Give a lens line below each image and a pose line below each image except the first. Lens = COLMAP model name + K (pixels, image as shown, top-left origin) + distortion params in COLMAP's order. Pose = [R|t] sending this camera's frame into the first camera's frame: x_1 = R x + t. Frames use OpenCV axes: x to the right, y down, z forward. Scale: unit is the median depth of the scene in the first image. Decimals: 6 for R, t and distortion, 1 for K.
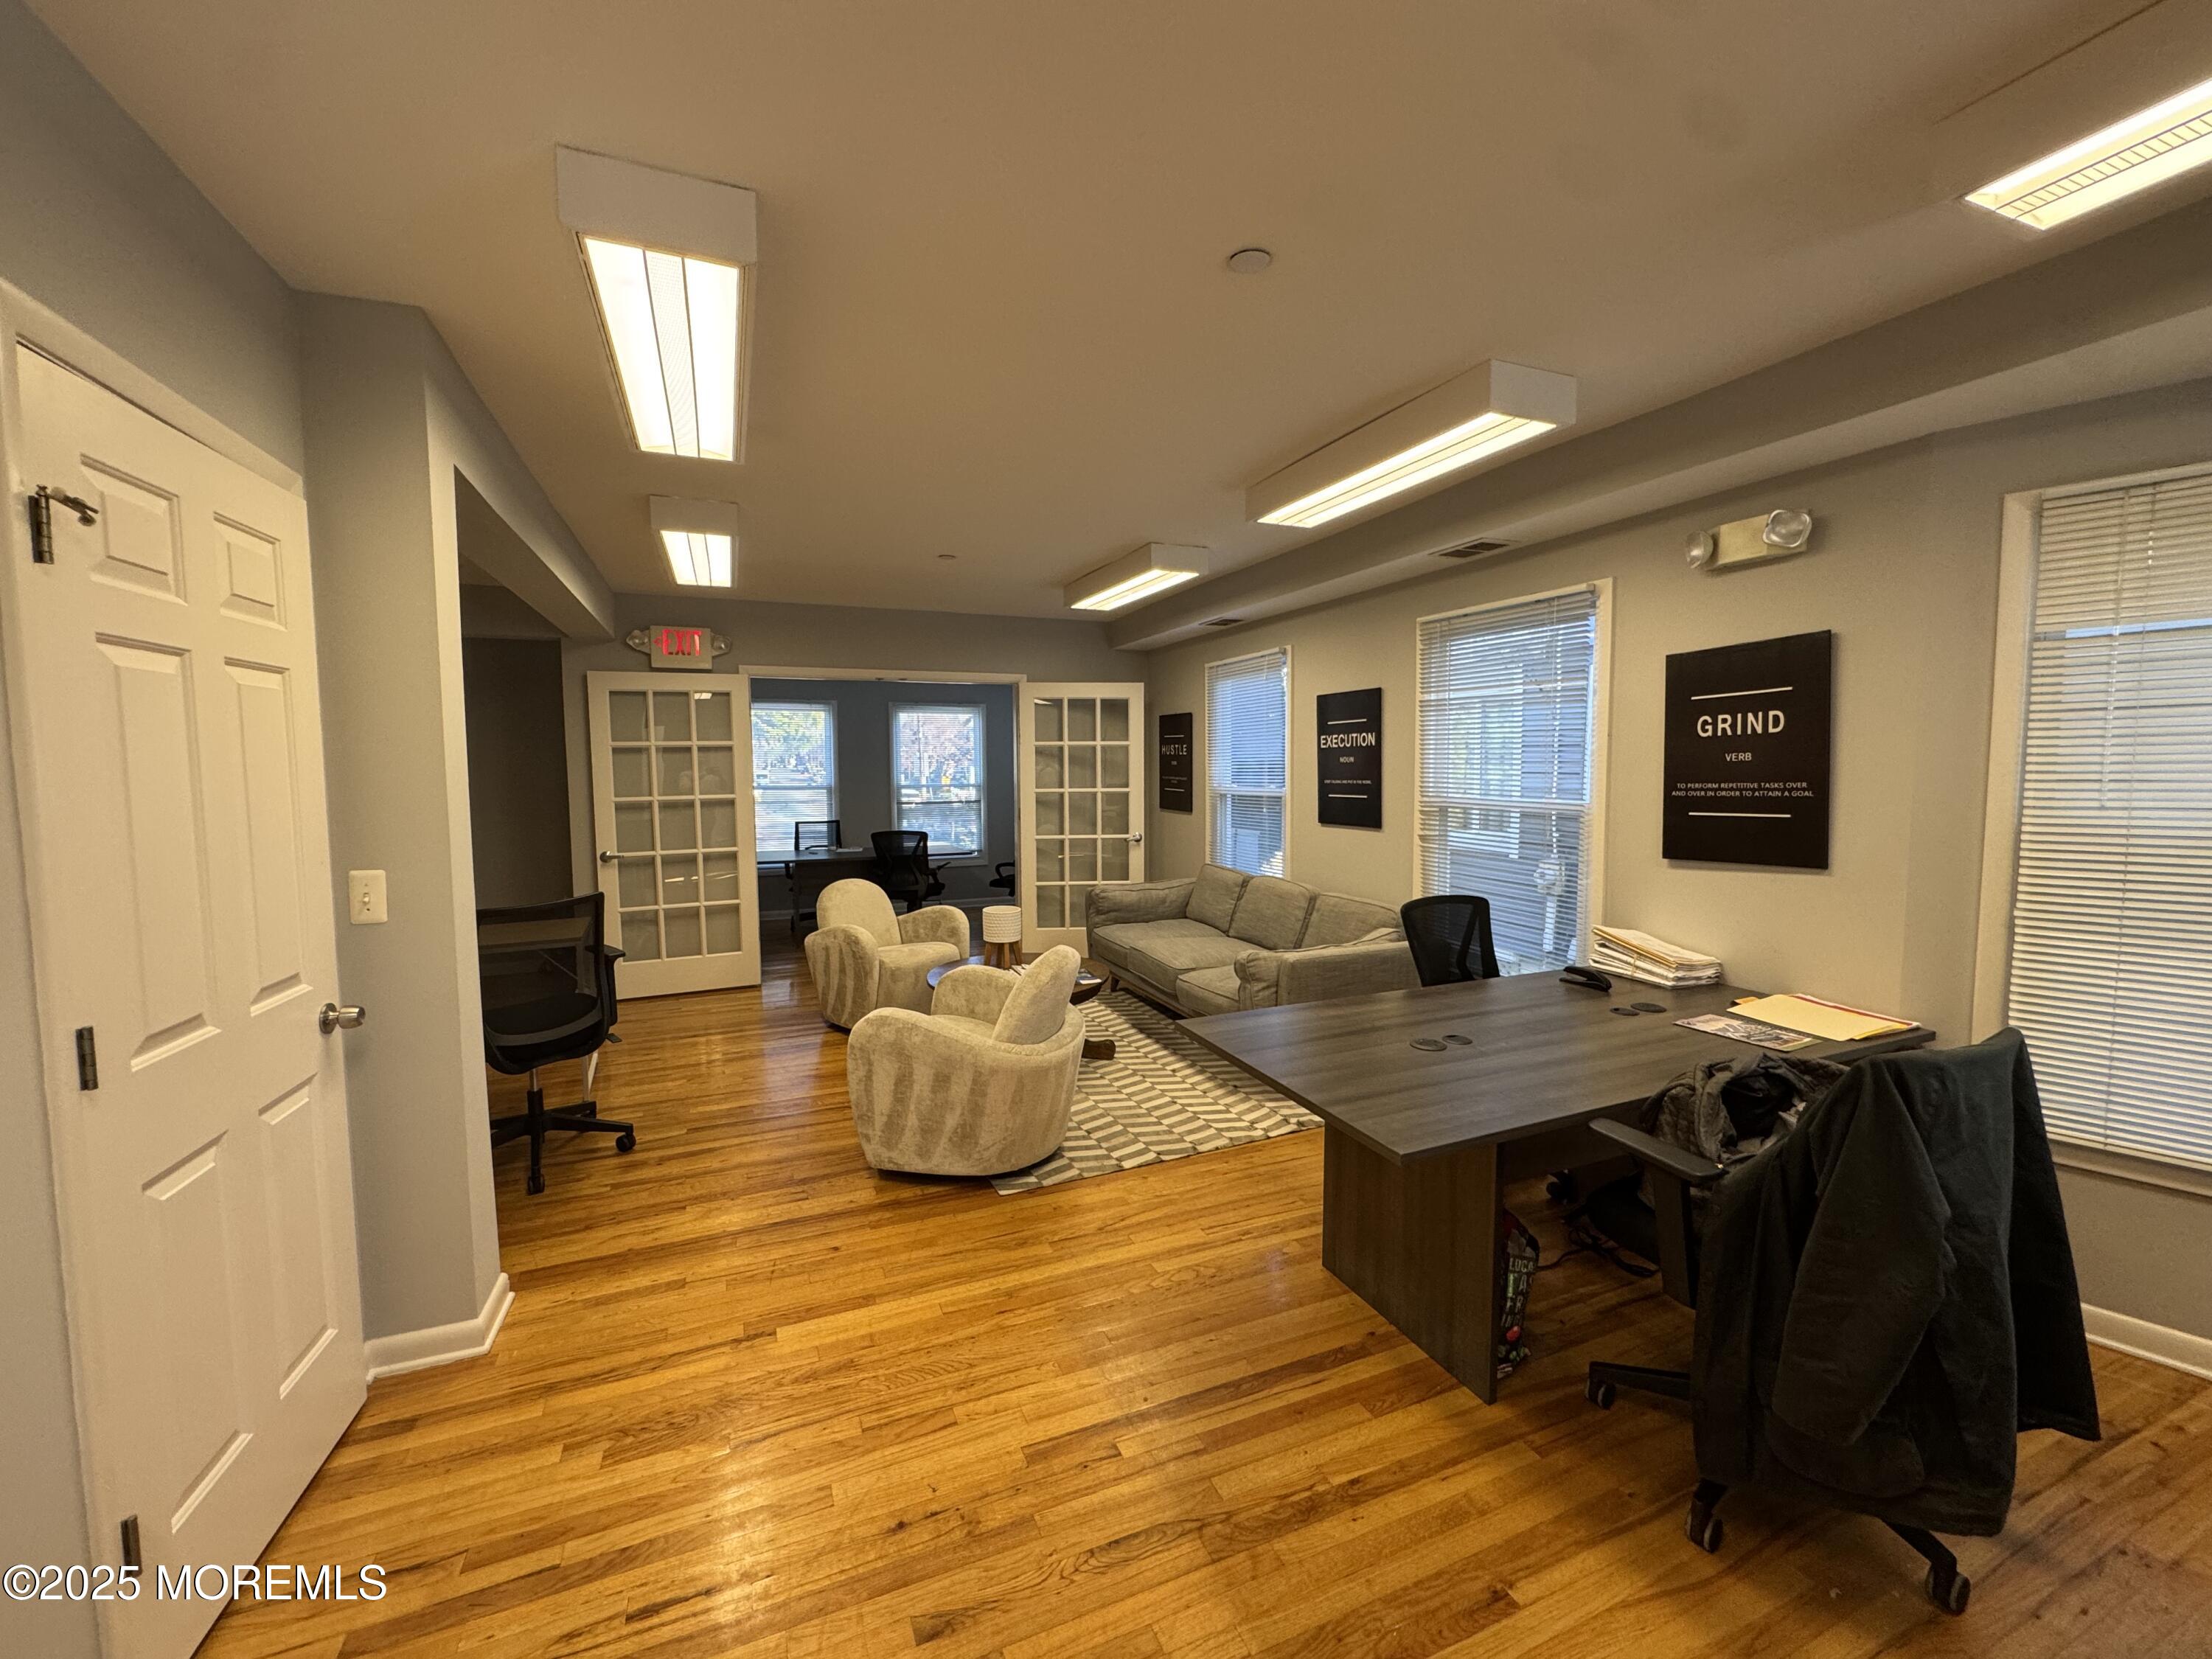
lens RADIAL K [[886.3, 0, 1101.6], [0, 886.3, 827.6], [0, 0, 1]] dist [-0.003491, 0.000305]
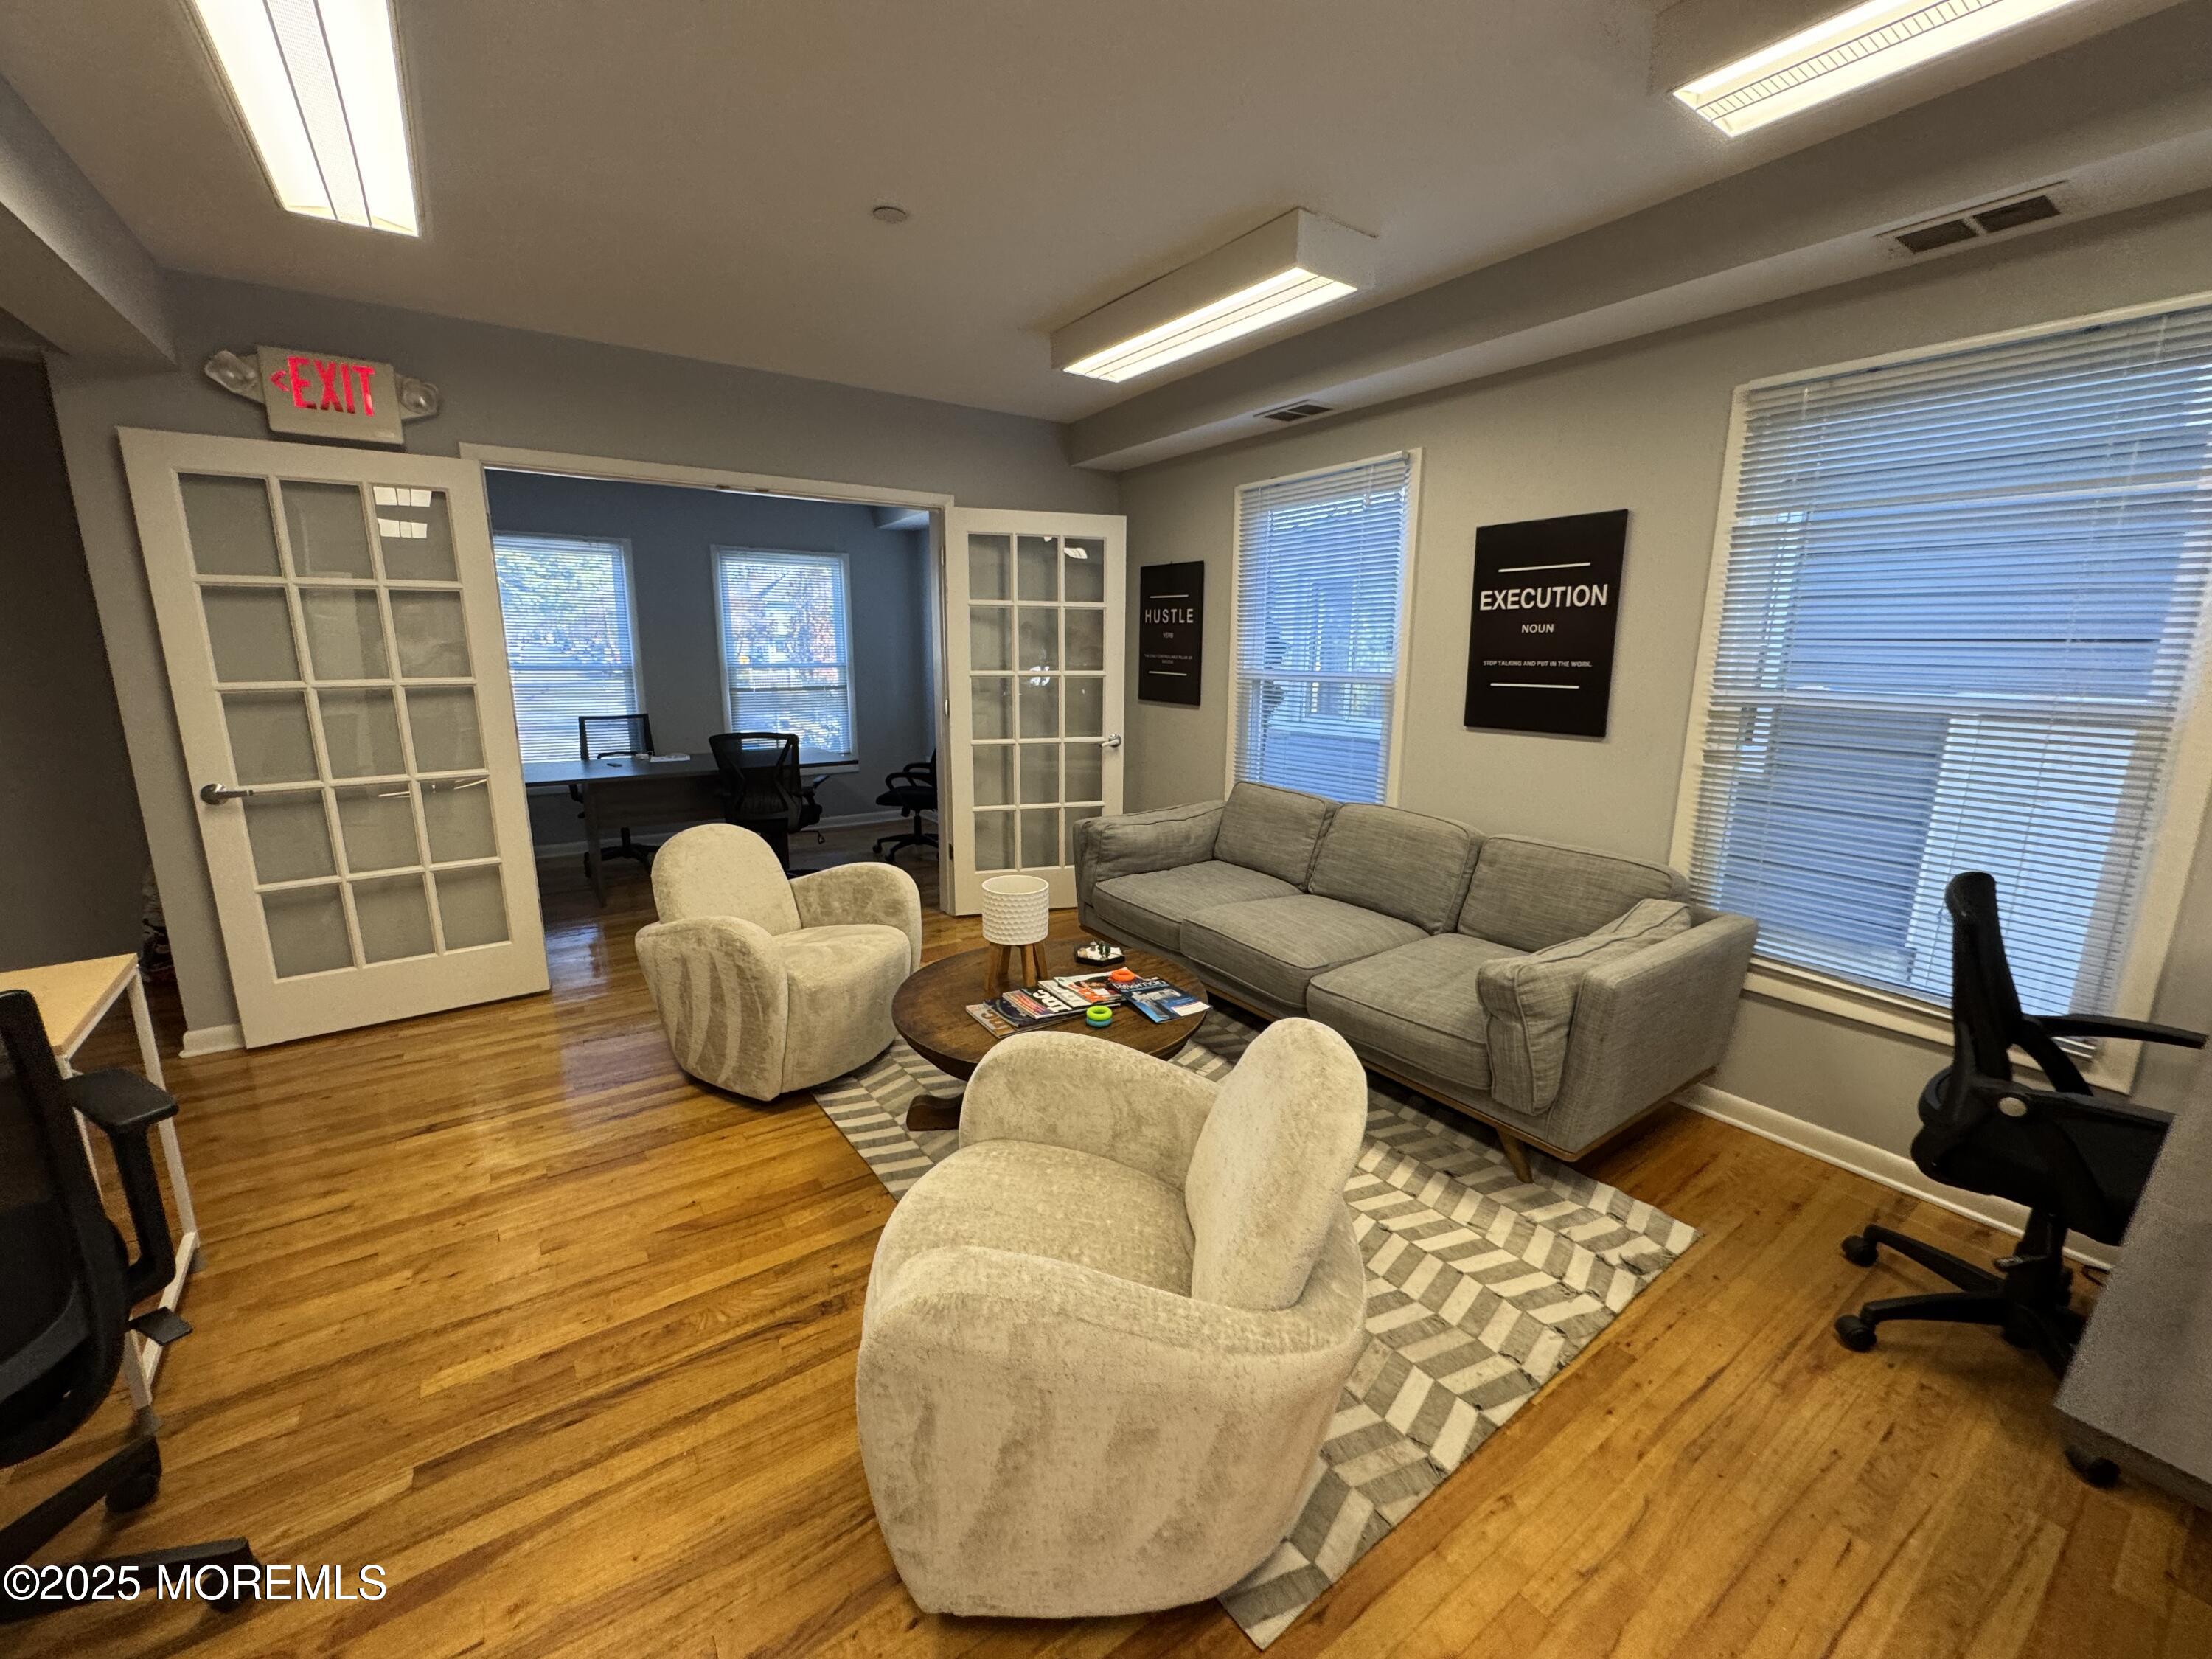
lens RADIAL K [[886.3, 0, 1104.7], [0, 886.3, 827.8], [0, 0, 1]] dist [-0.003491, 0.000305]
pose [[0.977006, -0.030494, 0.211020, -0.144726], [0.002602, 0.991351, 0.131210, -0.015633], [-0.213196, -0.127644, 0.968635, 0.360937]]
